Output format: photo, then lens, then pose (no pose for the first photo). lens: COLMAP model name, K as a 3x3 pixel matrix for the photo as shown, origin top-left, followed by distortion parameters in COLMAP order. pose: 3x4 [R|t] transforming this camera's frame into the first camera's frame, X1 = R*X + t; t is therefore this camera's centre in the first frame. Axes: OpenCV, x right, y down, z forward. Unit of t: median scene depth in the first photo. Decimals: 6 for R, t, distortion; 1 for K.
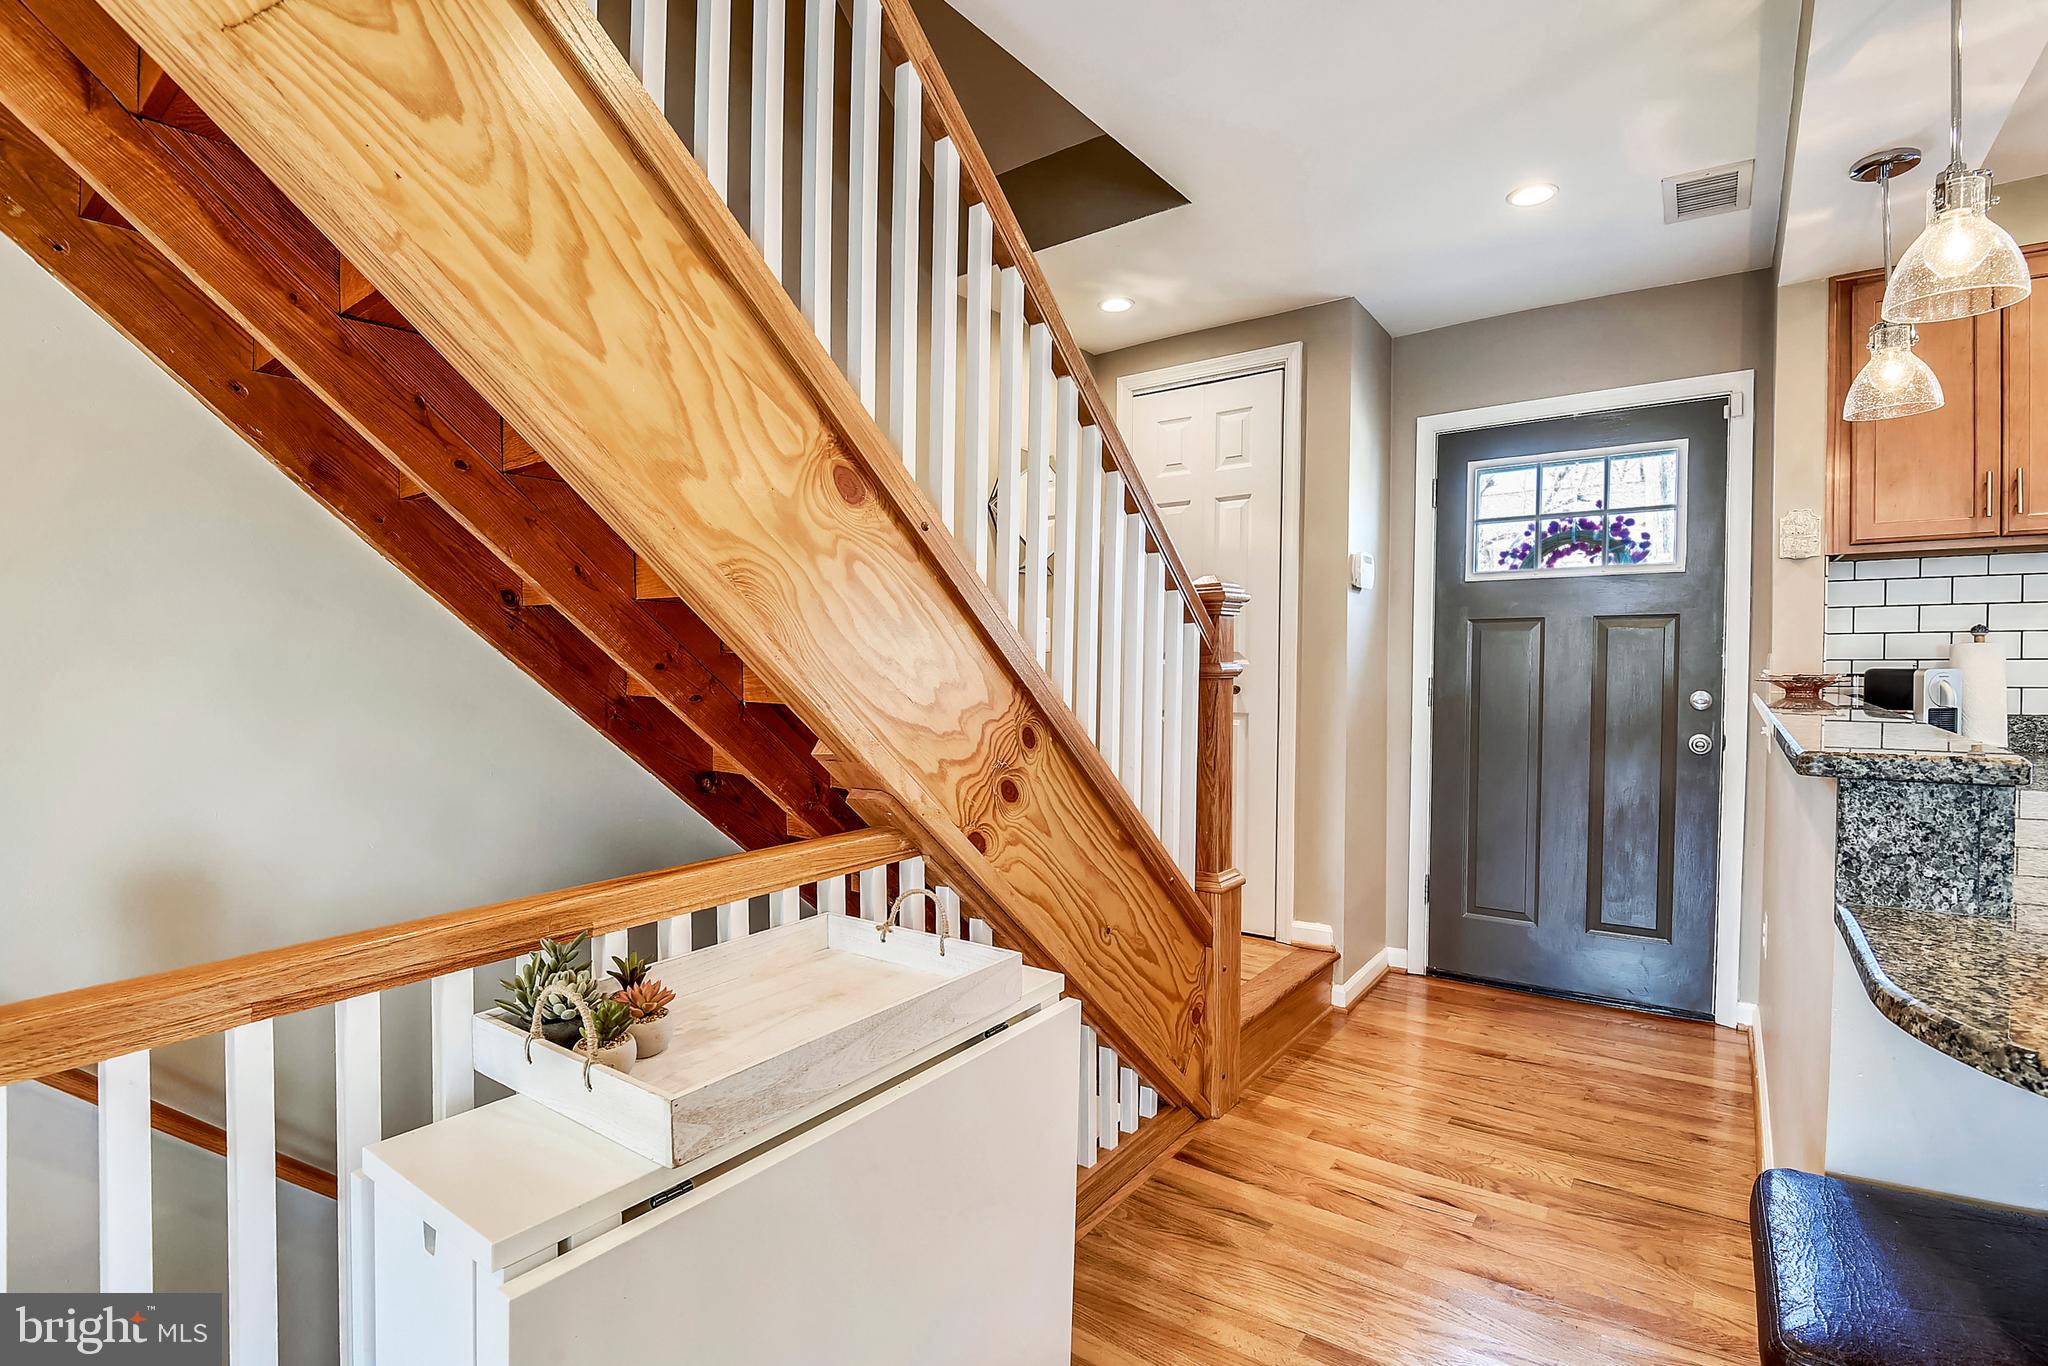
lens RADIAL K [[958.9, 0, 1046.6], [0, 958.9, 694.2], [0, 0, 1]] dist [0.001733, -0.019721]
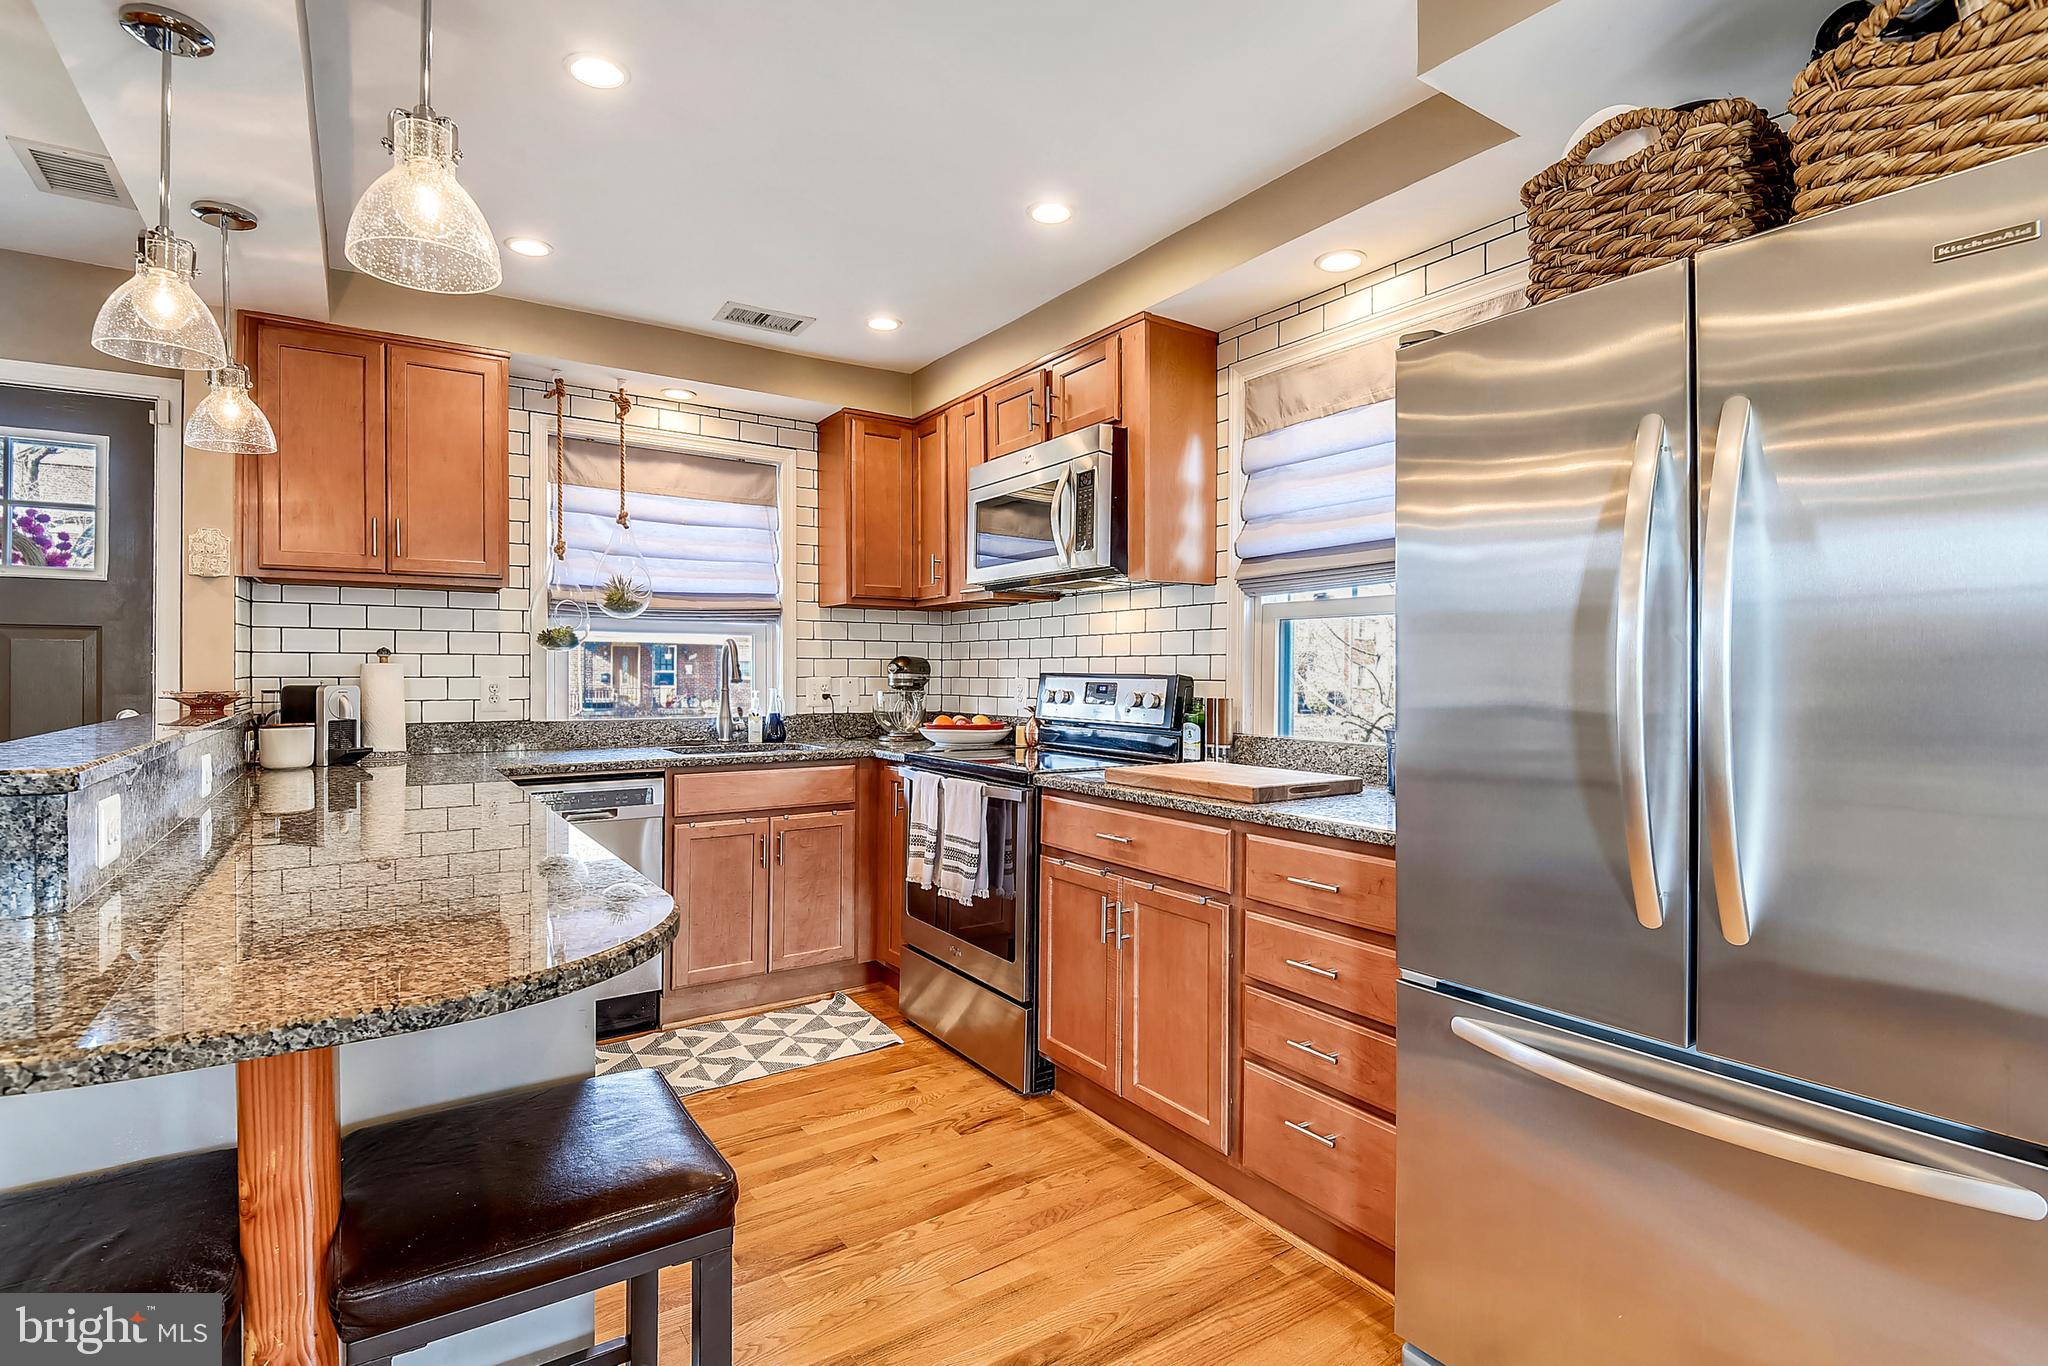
lens RADIAL K [[958.9, 0, 1046.6], [0, 958.9, 694.2], [0, 0, 1]] dist [0.001733, -0.019721]
pose [[0.342296, -0.011919, 0.939517, 0.153861], [0.028120, 0.999602, 0.002437, 0.004490], [-0.939171, 0.025585, 0.342495, -0.182138]]
